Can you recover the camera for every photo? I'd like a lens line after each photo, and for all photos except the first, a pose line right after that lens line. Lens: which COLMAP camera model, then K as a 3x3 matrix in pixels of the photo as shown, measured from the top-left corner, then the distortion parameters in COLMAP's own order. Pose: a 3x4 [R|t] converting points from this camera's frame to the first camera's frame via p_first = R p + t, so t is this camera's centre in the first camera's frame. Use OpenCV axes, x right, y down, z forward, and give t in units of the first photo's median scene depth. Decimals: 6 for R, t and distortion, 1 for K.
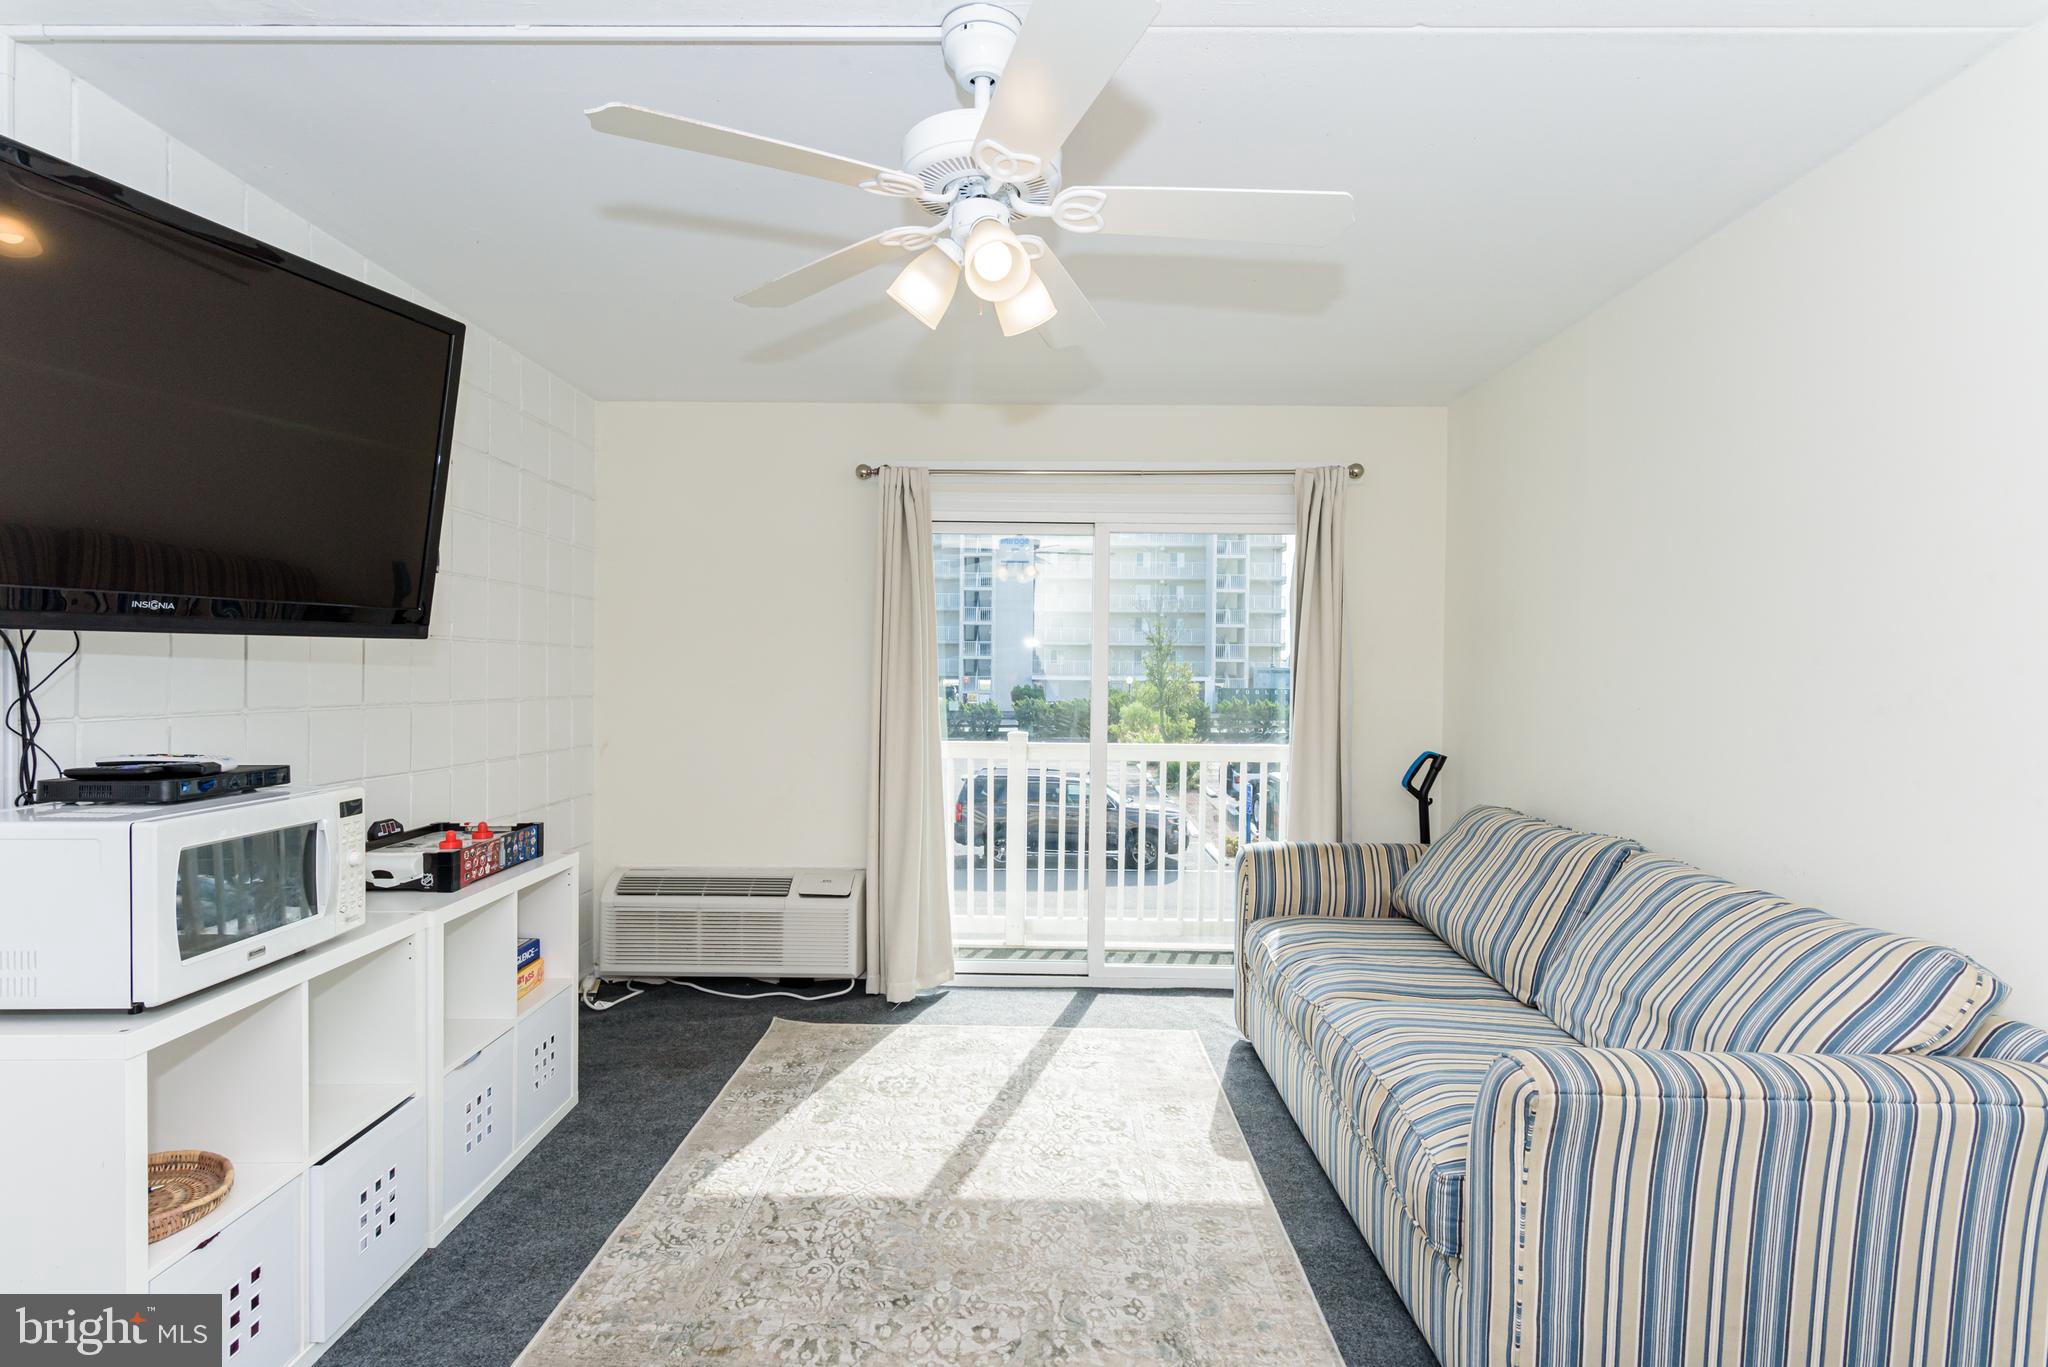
lens RADIAL K [[989.5, 0, 1029.0], [0, 989.5, 681.1], [0, 0, 1]] dist [0.001769, -0.000751]
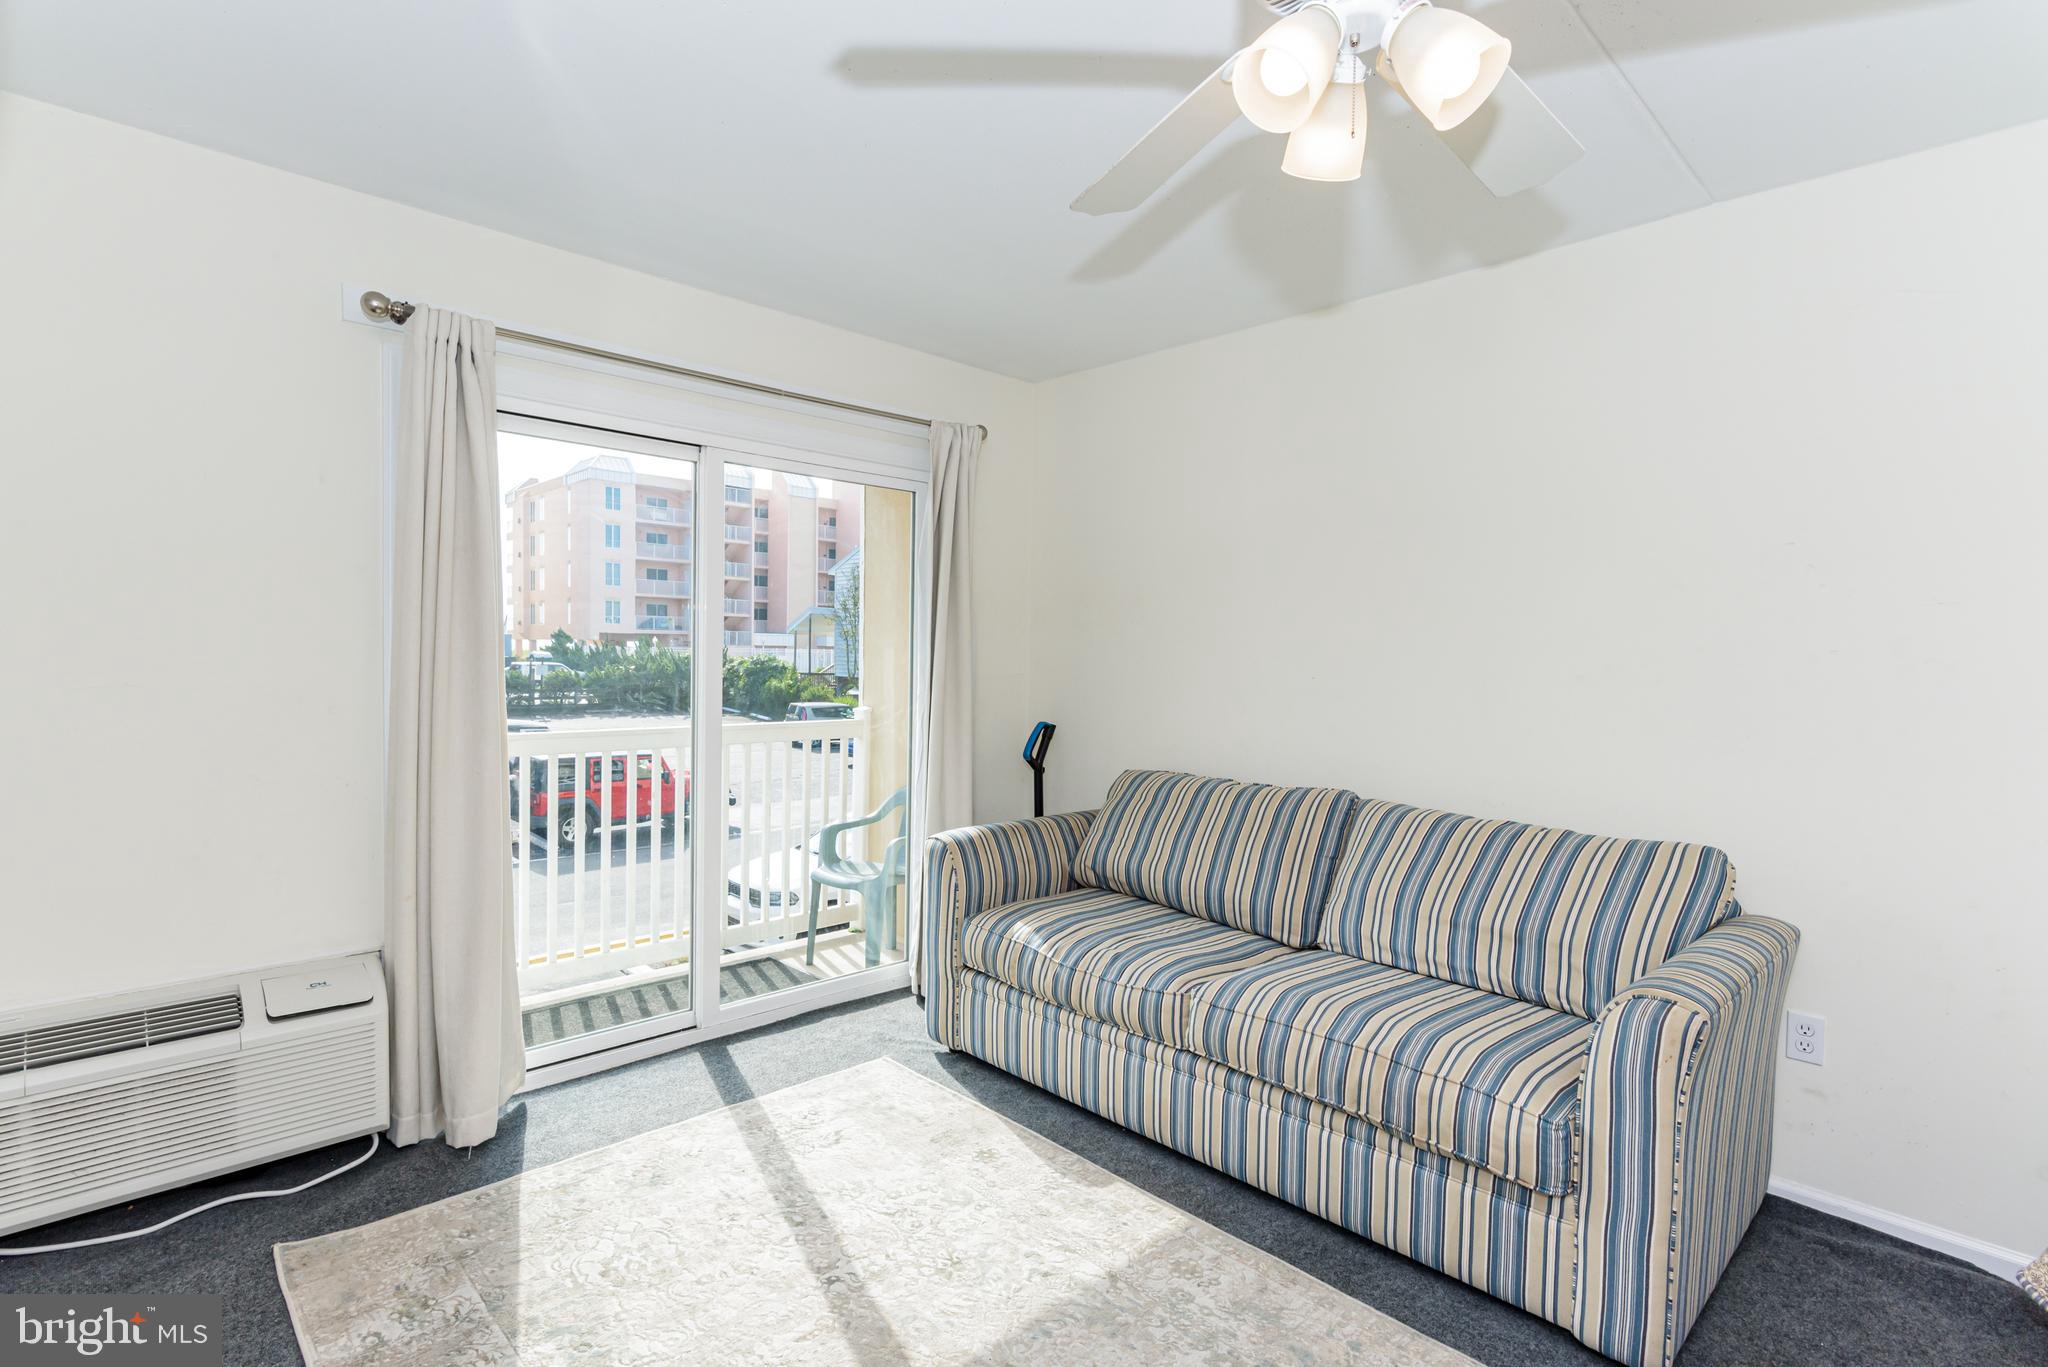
lens RADIAL K [[989.5, 0, 1015.9], [0, 989.5, 678.2], [0, 0, 1]] dist [0.001769, -0.000751]
pose [[0.715082, -0.013891, 0.698903, -0.397641], [-0.006606, 0.999624, 0.026627, -0.000824], [-0.699010, -0.023658, 0.714721, 0.356267]]
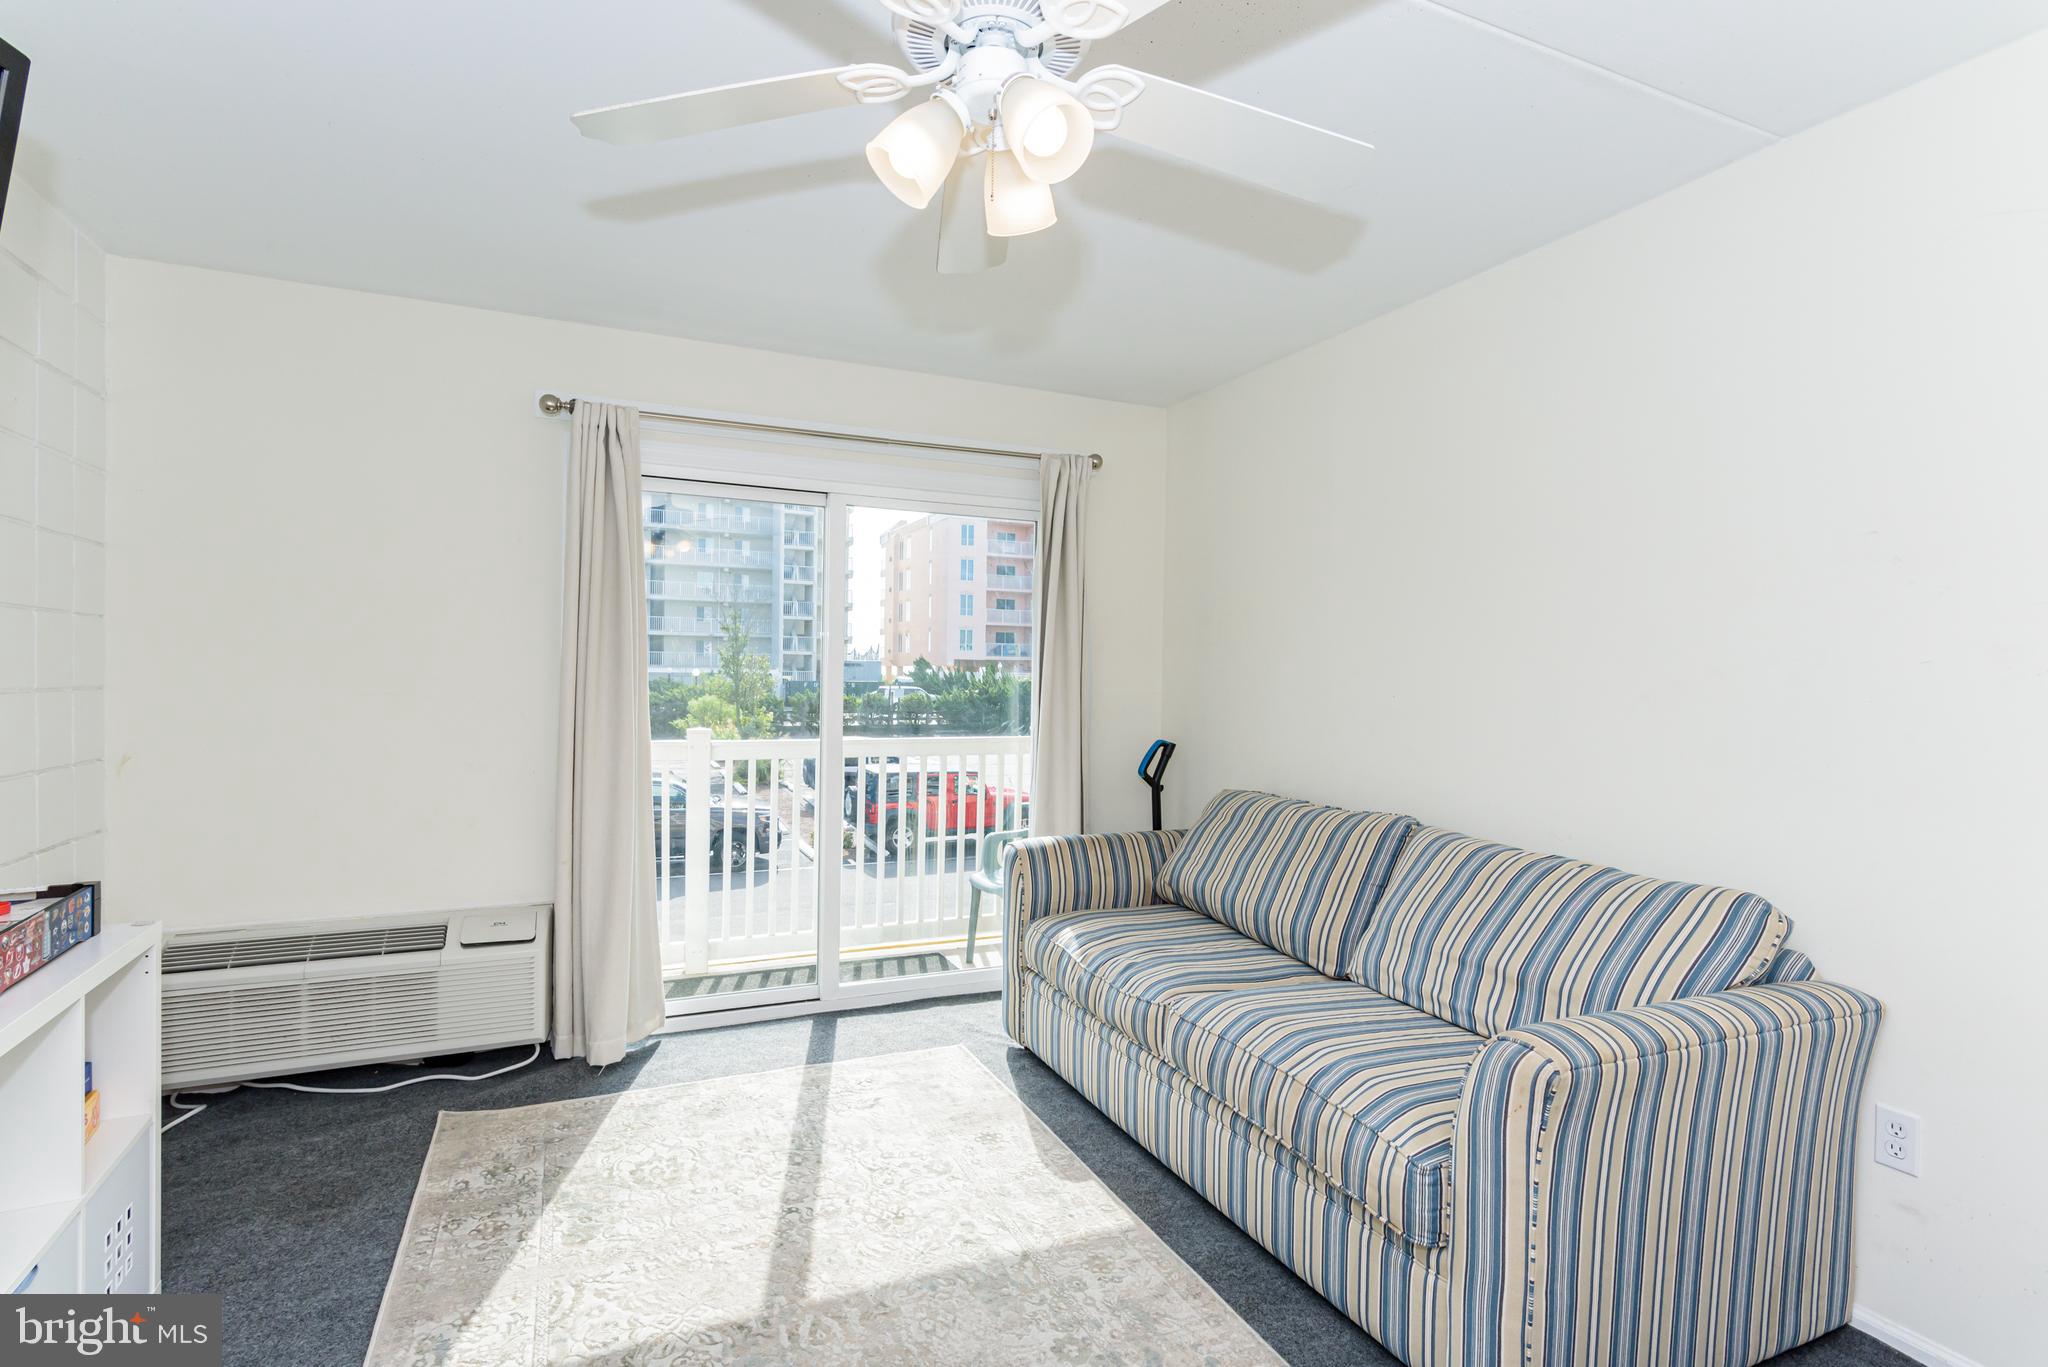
lens RADIAL K [[989.5, 0, 1022.0], [0, 989.5, 681.9], [0, 0, 1]] dist [0.001769, -0.000751]
pose [[0.907731, 0.001596, 0.419550, -0.197398], [-0.004893, 0.999965, 0.006784, 0.004845], [-0.419525, -0.008210, 0.907707, 0.148207]]
